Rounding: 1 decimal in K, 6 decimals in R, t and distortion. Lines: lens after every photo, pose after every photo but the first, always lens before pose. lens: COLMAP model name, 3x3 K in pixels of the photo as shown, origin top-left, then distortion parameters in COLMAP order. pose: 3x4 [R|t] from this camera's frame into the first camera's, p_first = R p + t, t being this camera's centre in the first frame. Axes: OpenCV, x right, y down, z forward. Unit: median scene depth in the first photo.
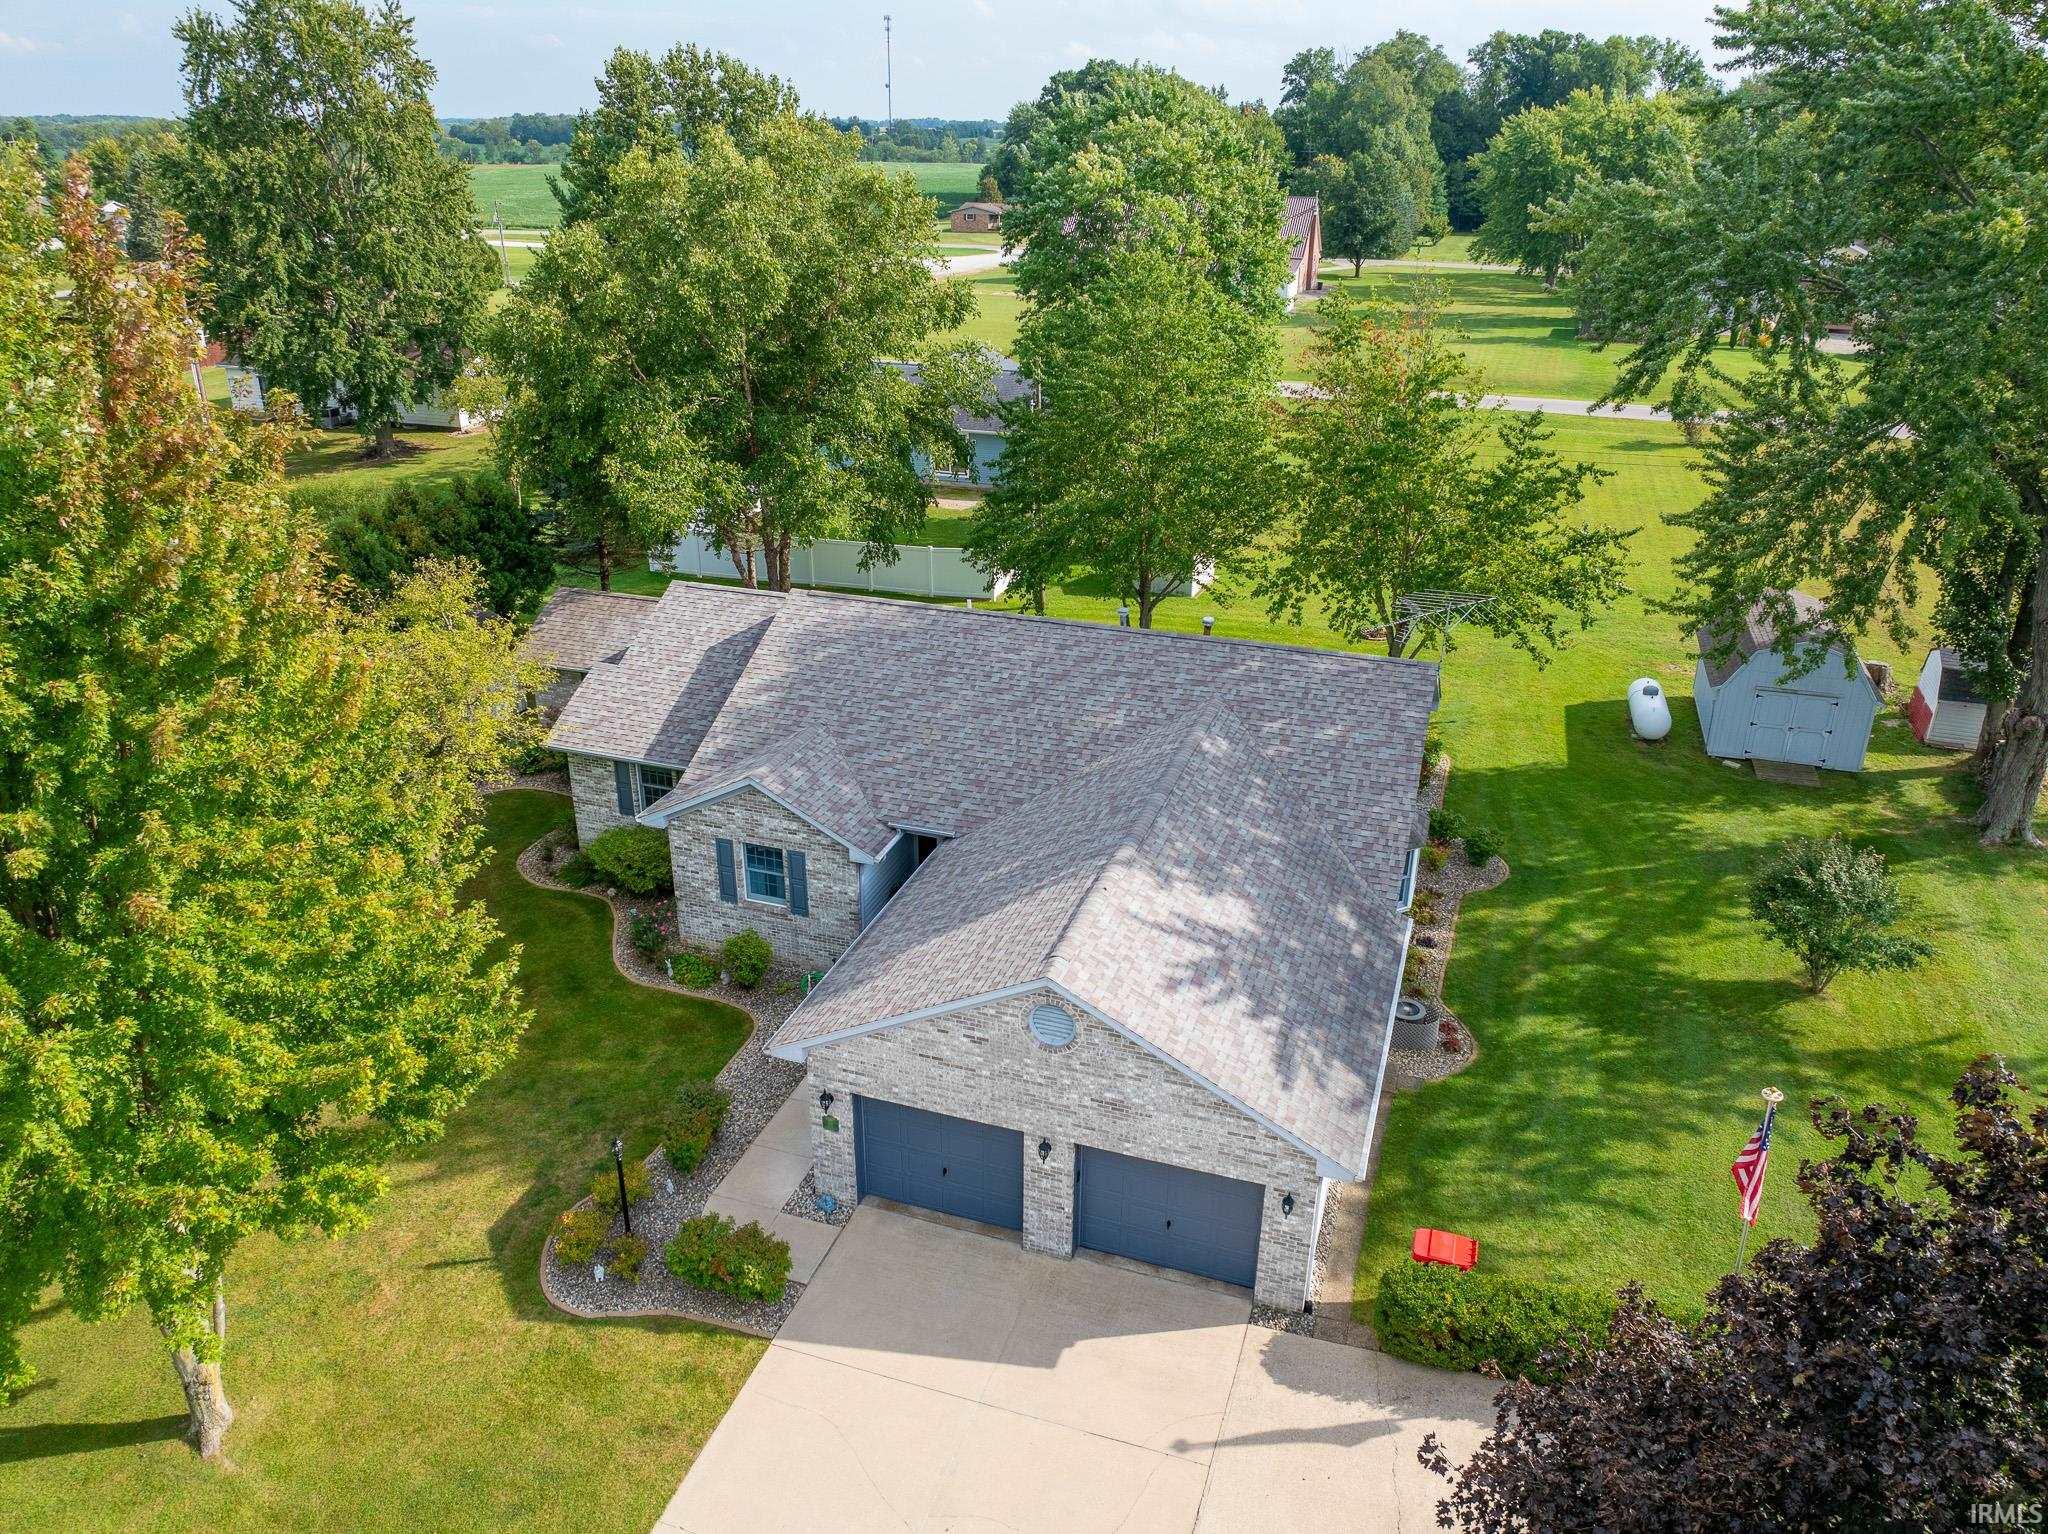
lens RADIAL K [[1450.5, 0, 1024.3], [0, 1450.5, 772.1], [0, 0, 1]] dist [0.004089, -0.051401]
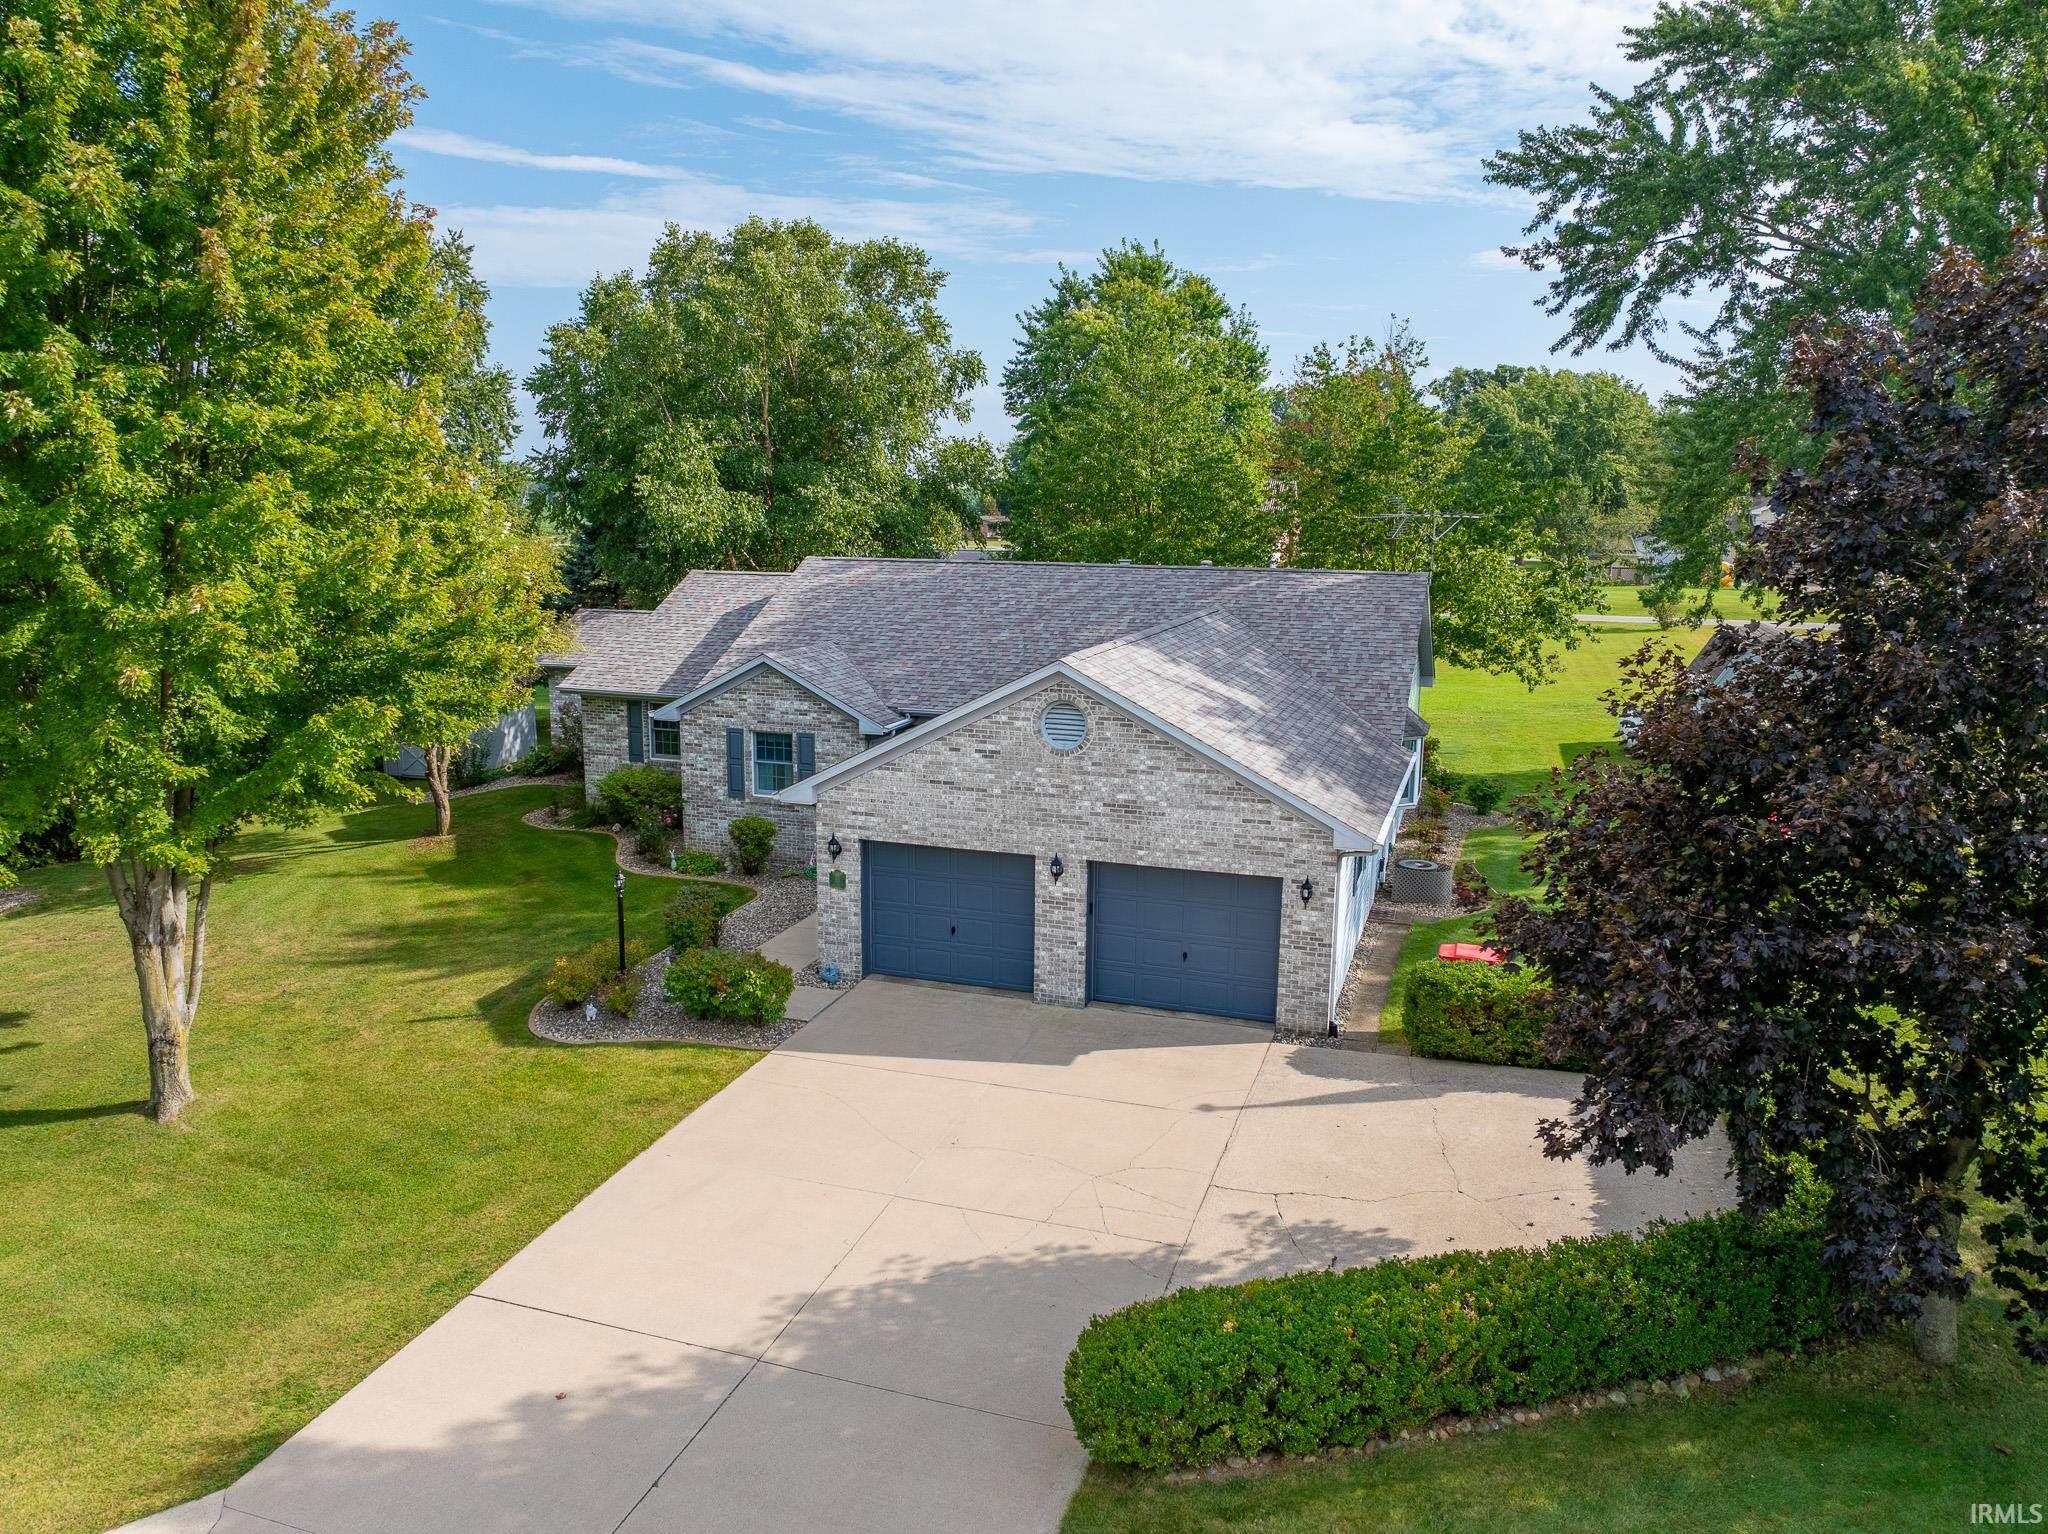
lens RADIAL K [[1454.3, 0, 1024.0], [0, 1454.3, 767.0], [0, 0, 1]] dist [0.015340, -0.097532]
pose [[0.999996, 0.001680, 0.002316, -0.010056], [-0.001080, 0.971174, -0.238369, 0.411961], [-0.002650, 0.238366, 0.971172, 0.026996]]
